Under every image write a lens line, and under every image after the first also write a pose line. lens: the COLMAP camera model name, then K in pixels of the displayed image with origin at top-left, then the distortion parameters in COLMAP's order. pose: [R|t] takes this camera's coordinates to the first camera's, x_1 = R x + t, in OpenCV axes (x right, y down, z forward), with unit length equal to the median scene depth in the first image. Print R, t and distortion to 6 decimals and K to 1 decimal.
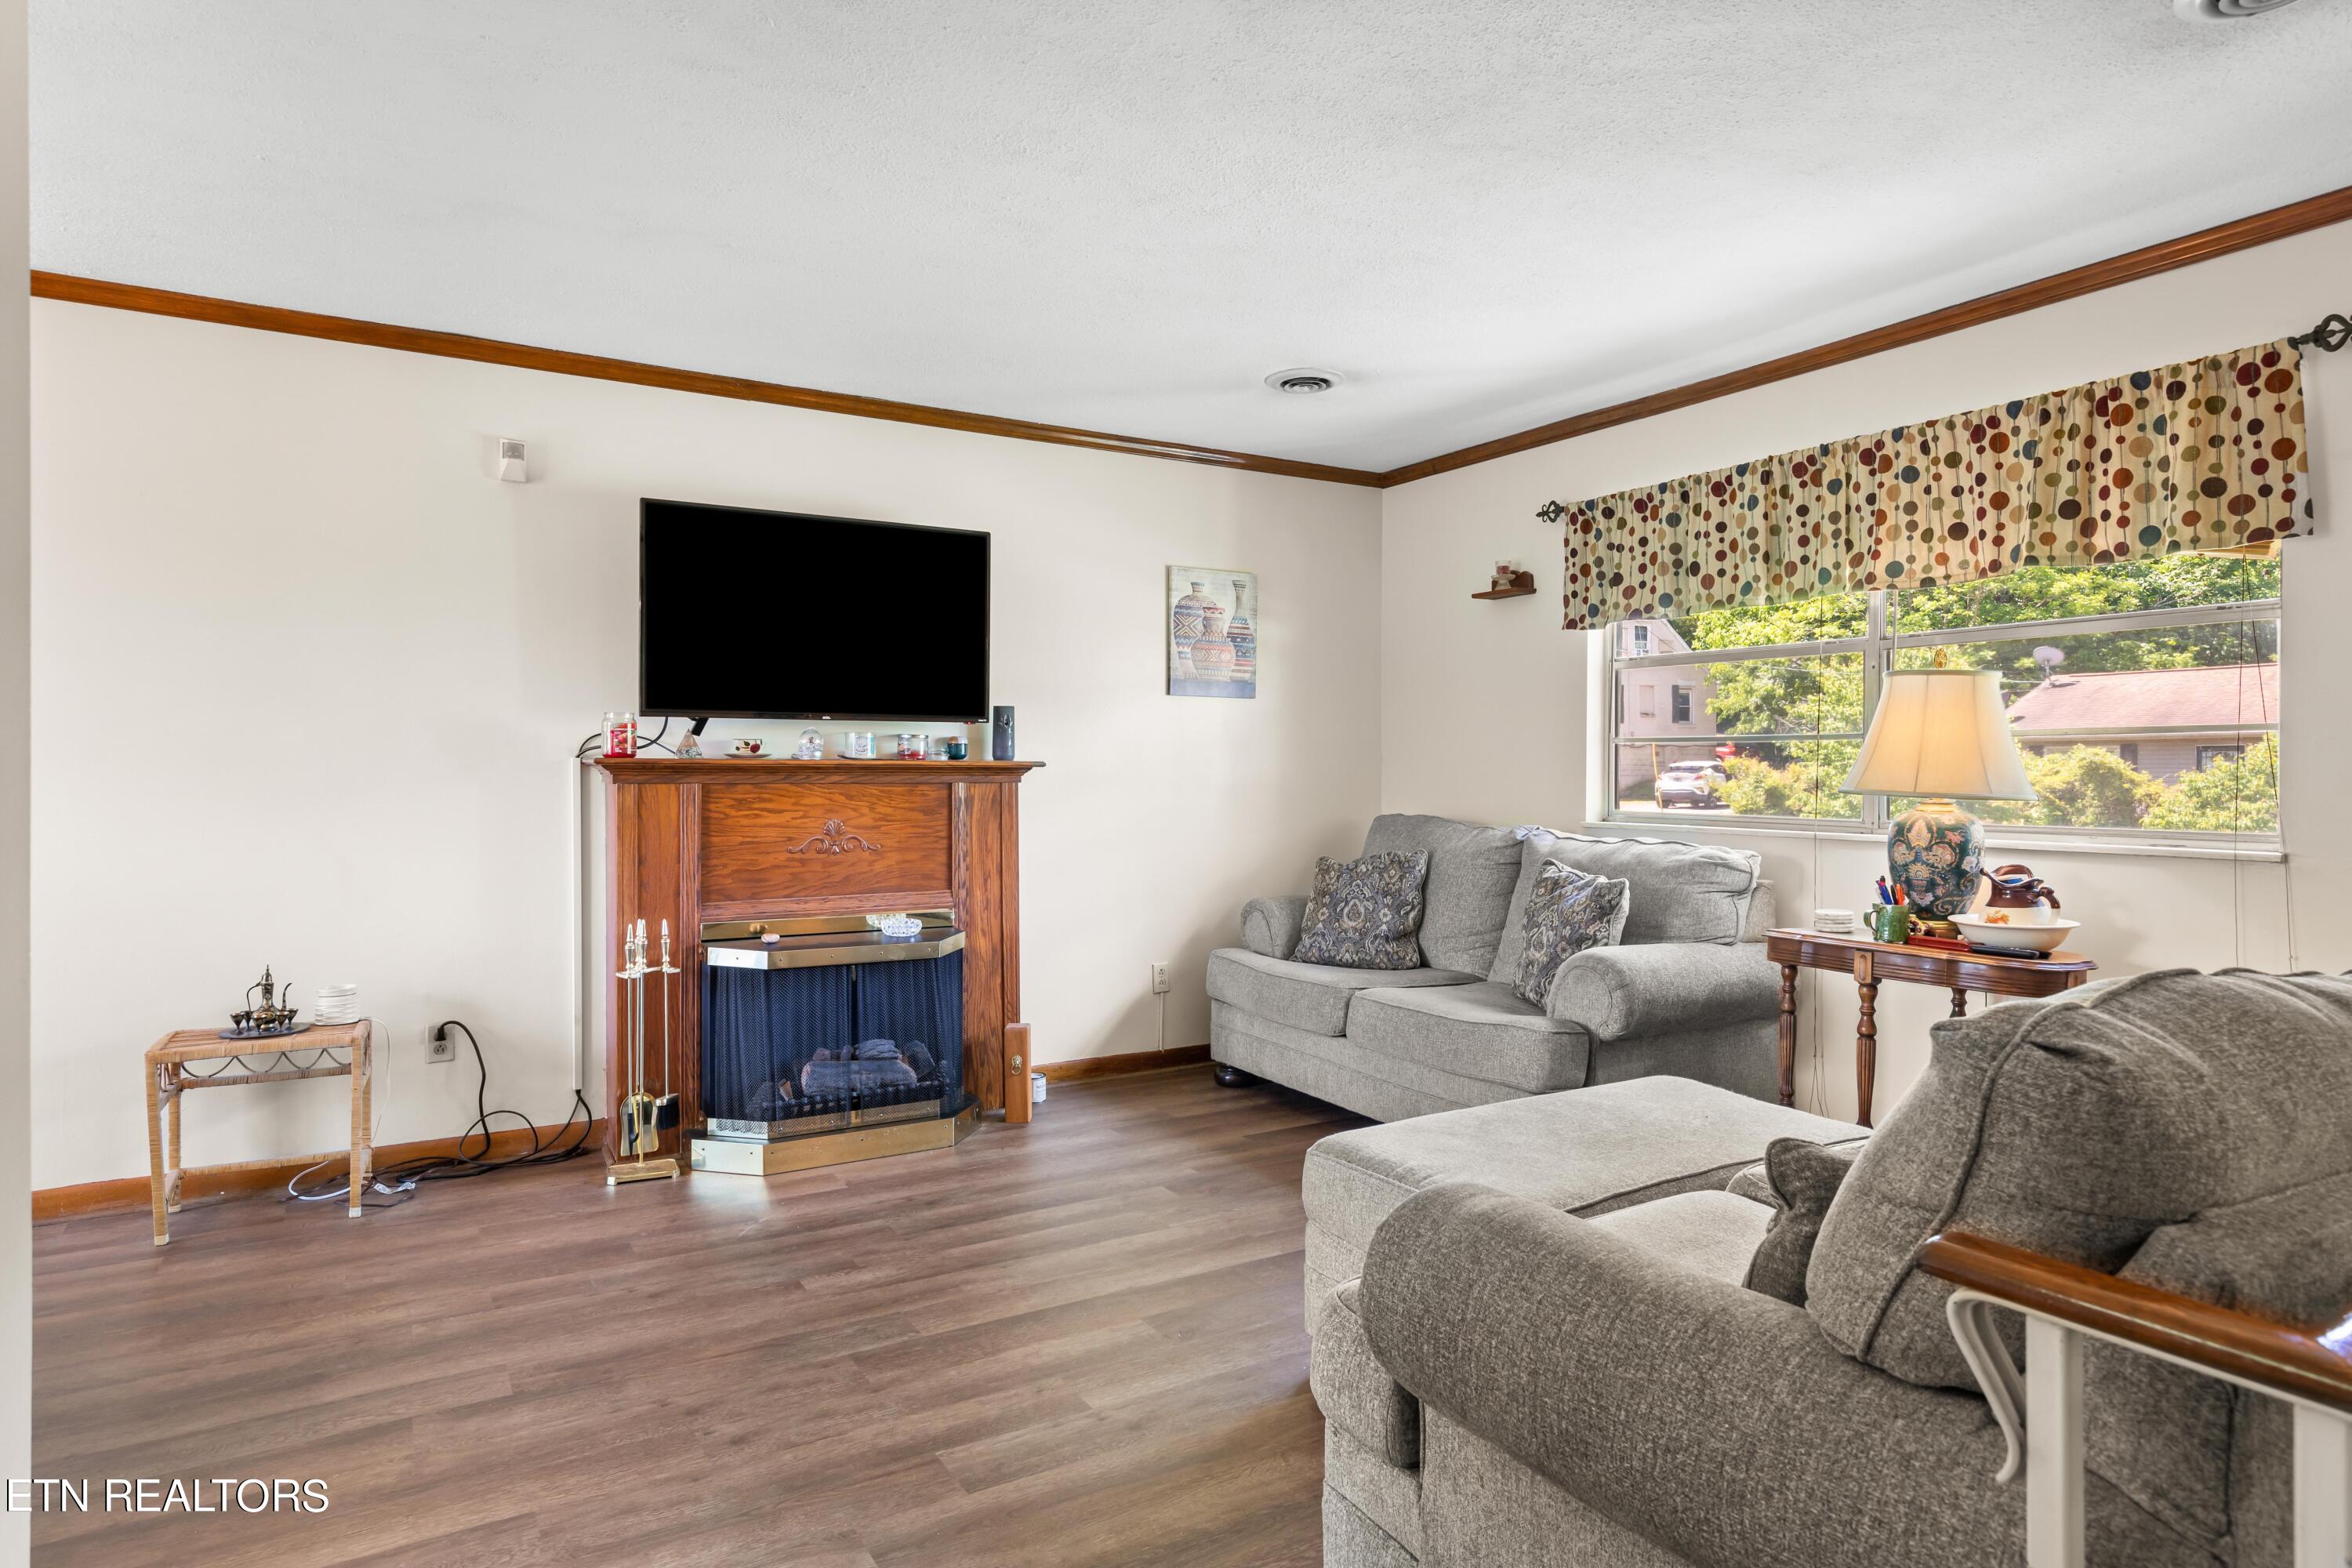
lens RADIAL K [[1373.0, 0, 1178.9], [0, 1373.0, 775.1], [0, 0, 1]] dist [0.026759, -0.000308]
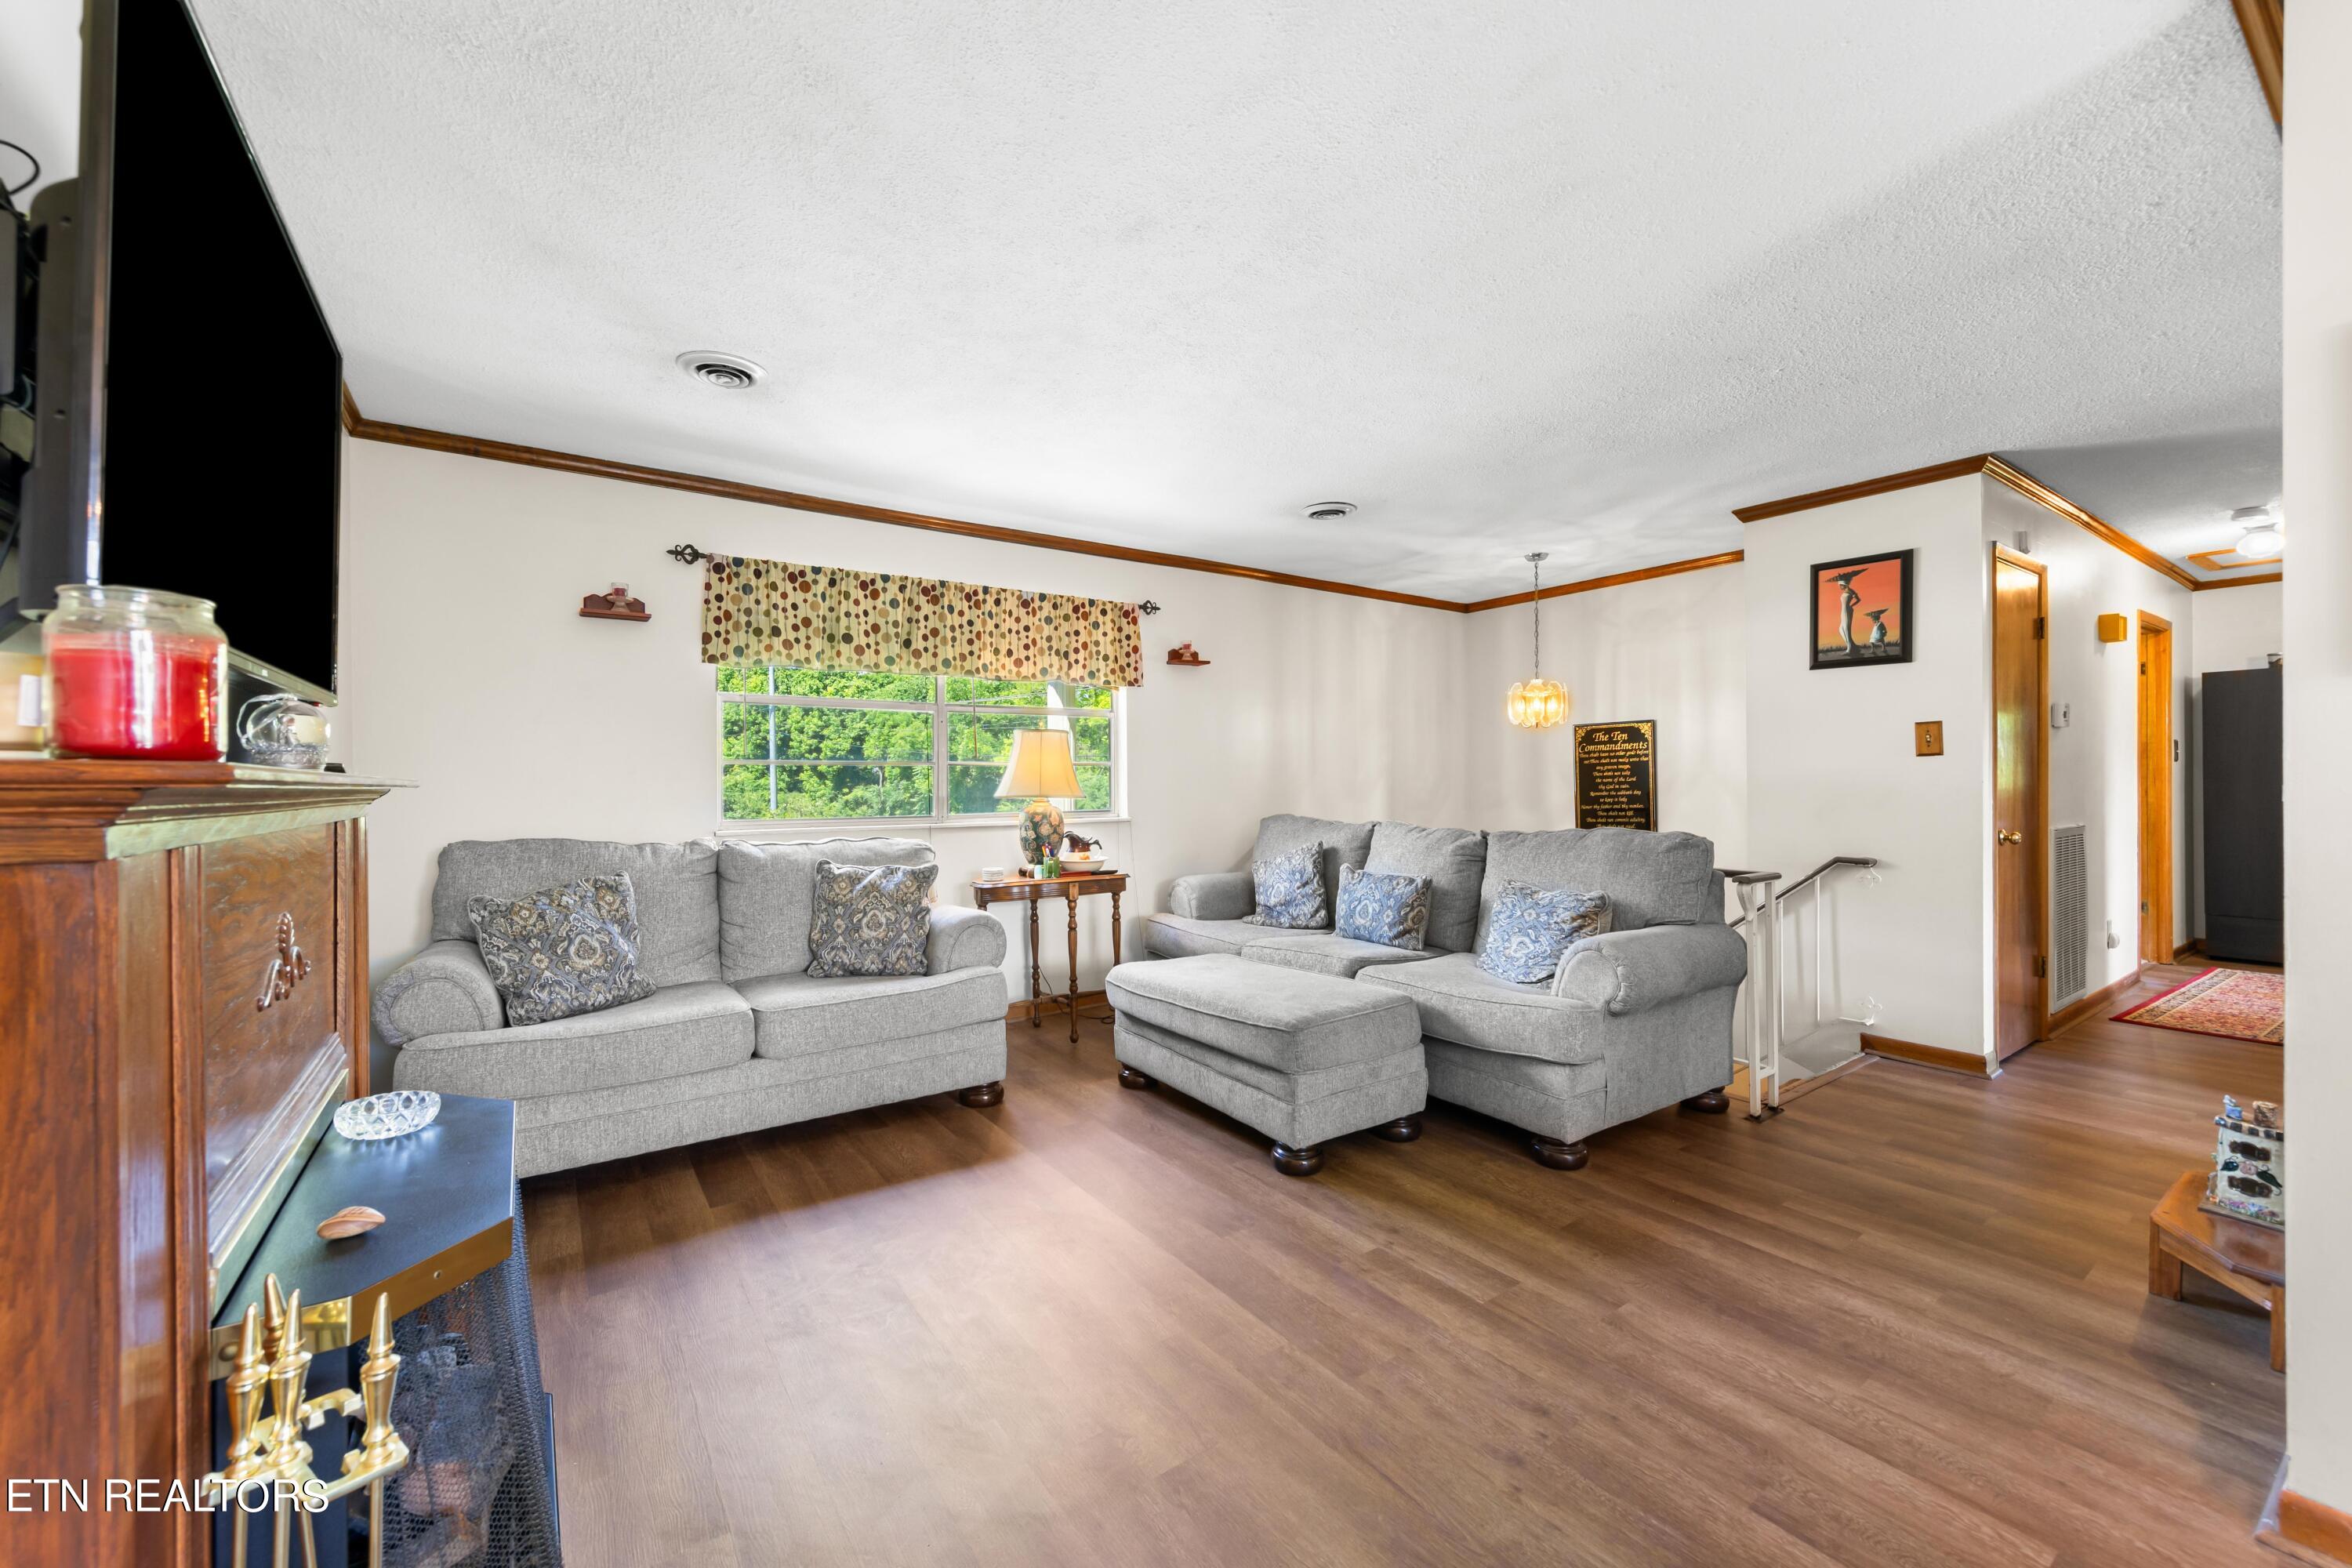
lens RADIAL K [[927.2, 0, 1180.7], [0, 927.2, 783.8], [0, 0, 1]] dist [-0.020235, -0.000465]
pose [[-0.097418, 0.015590, 0.995121, -0.638386], [0.024995, 0.999600, -0.013213, 0.016082], [-0.994930, 0.023586, -0.097769, 0.869647]]
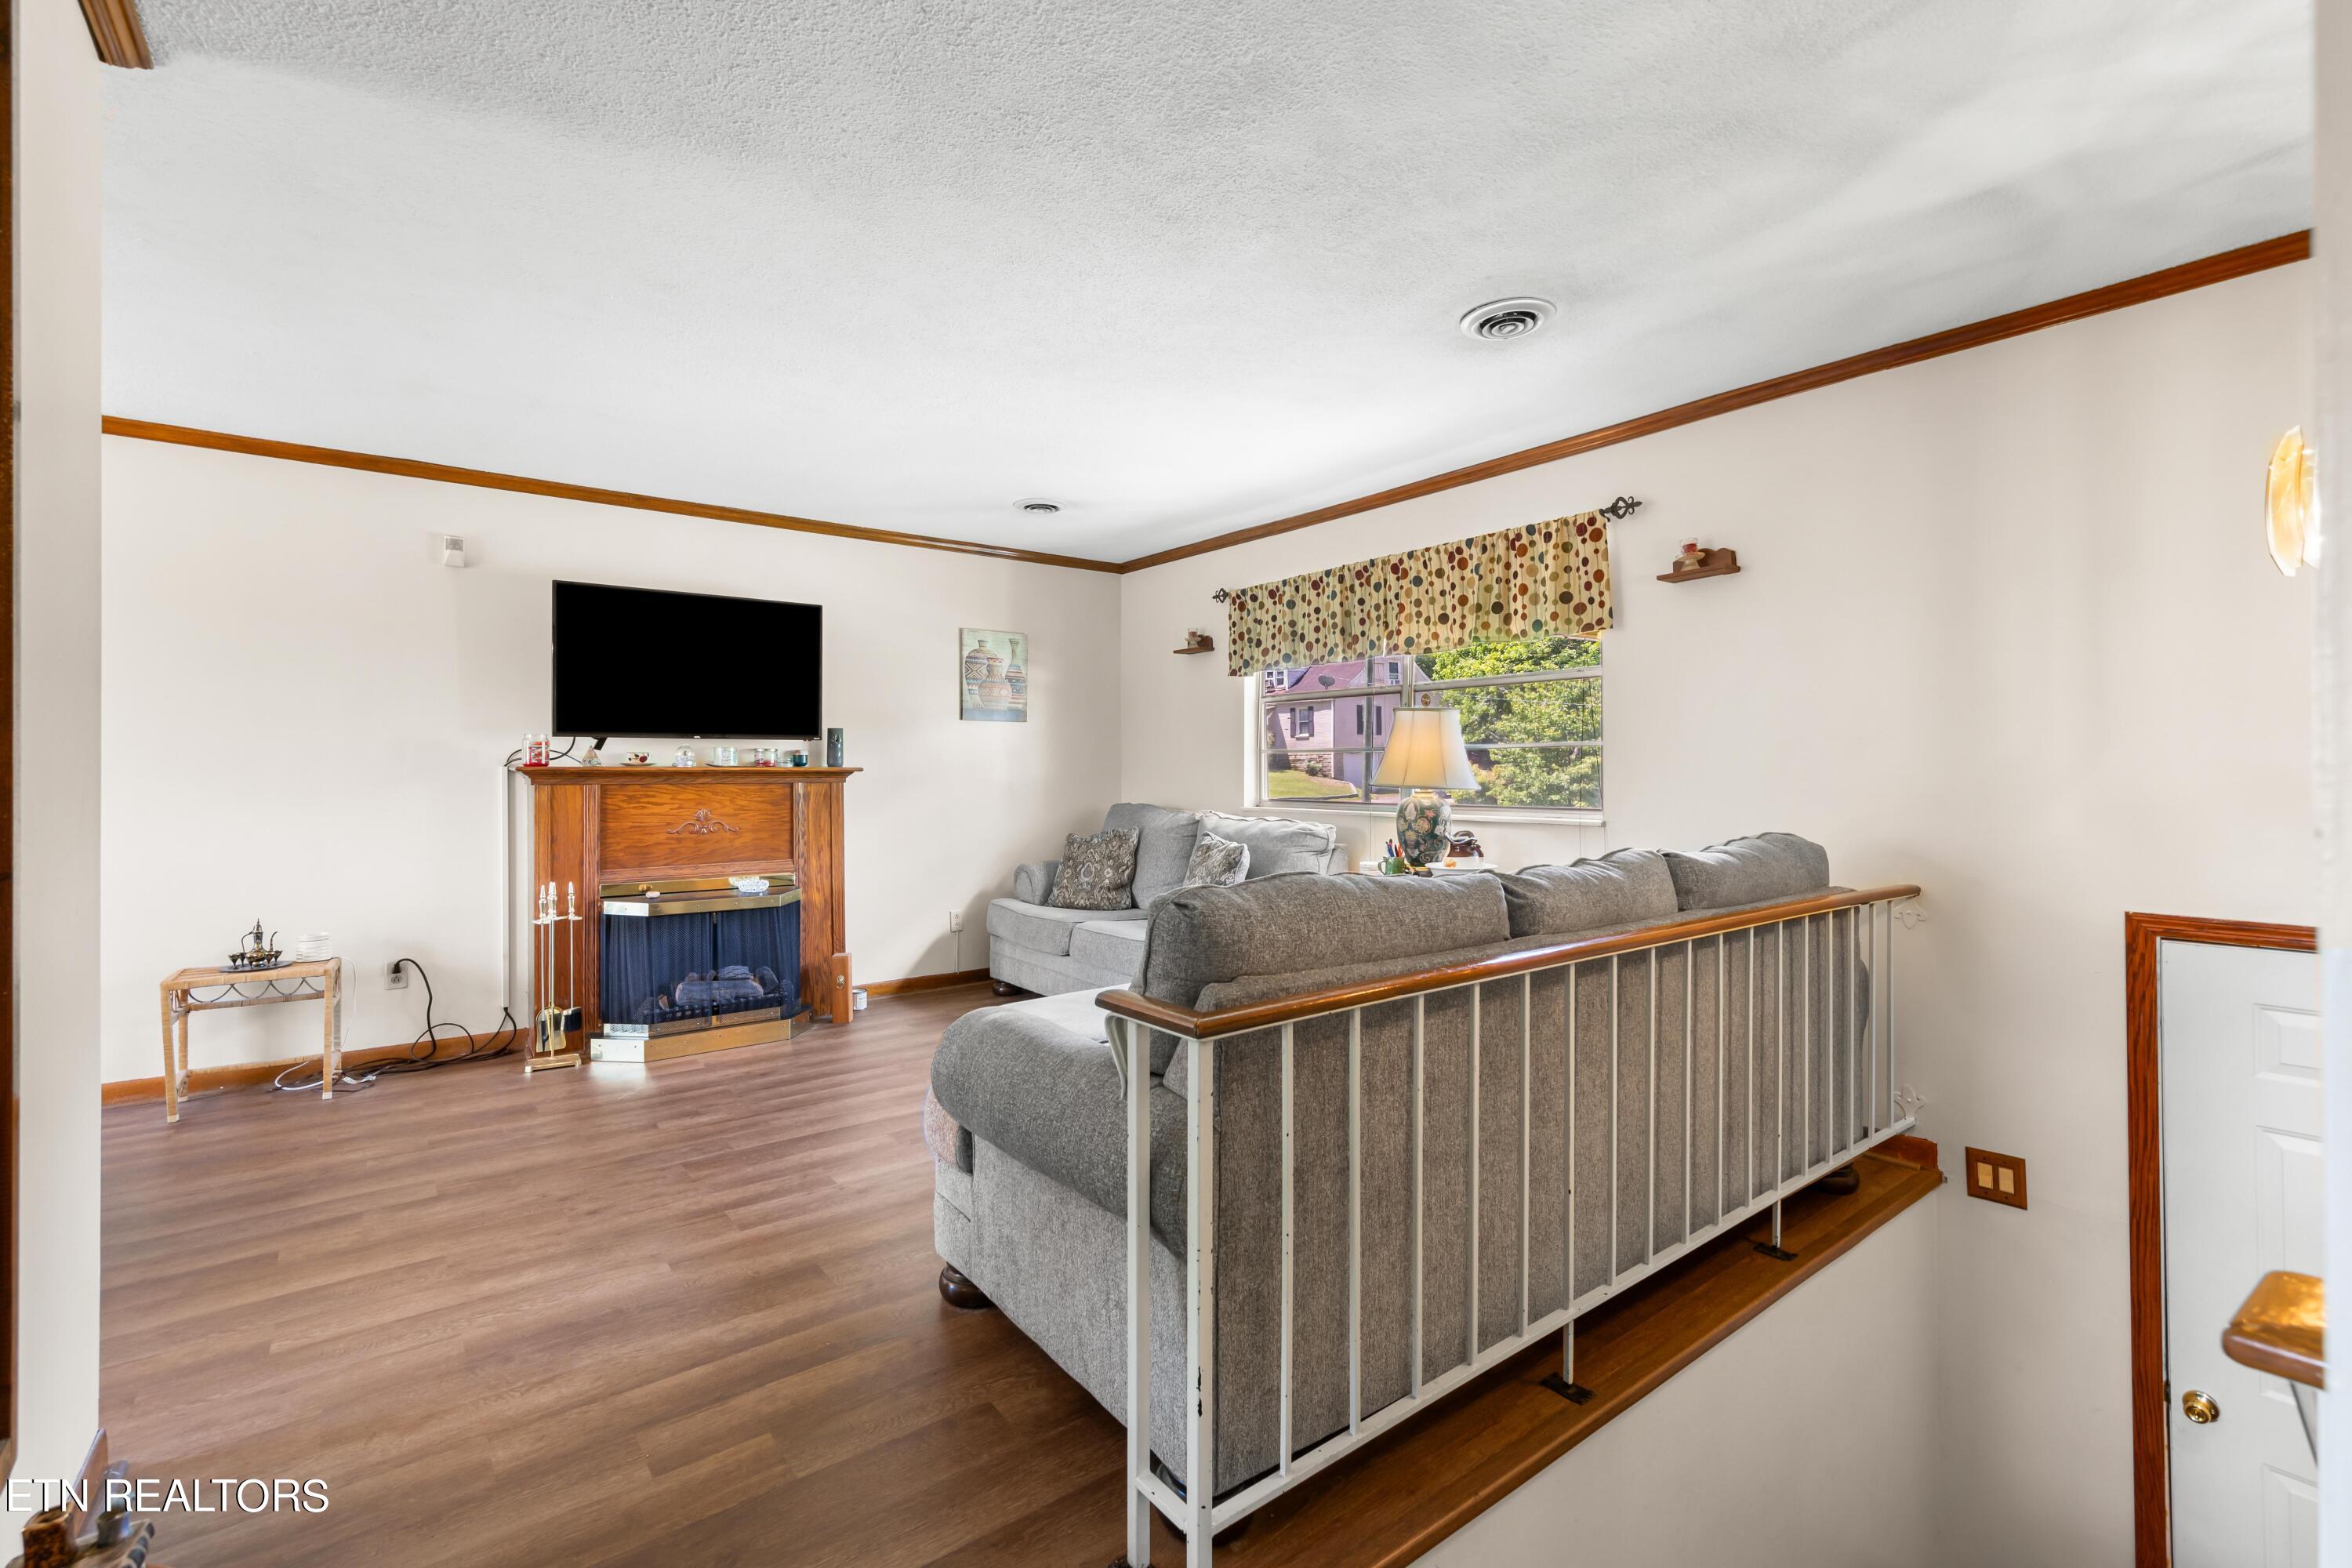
lens RADIAL K [[1082.5, 0, 1176.9], [0, 1082.5, 768.7], [0, 0, 1]] dist [0.026591, -0.001112]
pose [[0.993853, -0.004305, 0.110625, 0.121766], [0.005033, 0.999967, -0.006306, -0.000123], [-0.110594, 0.006824, 0.993842, -0.177323]]
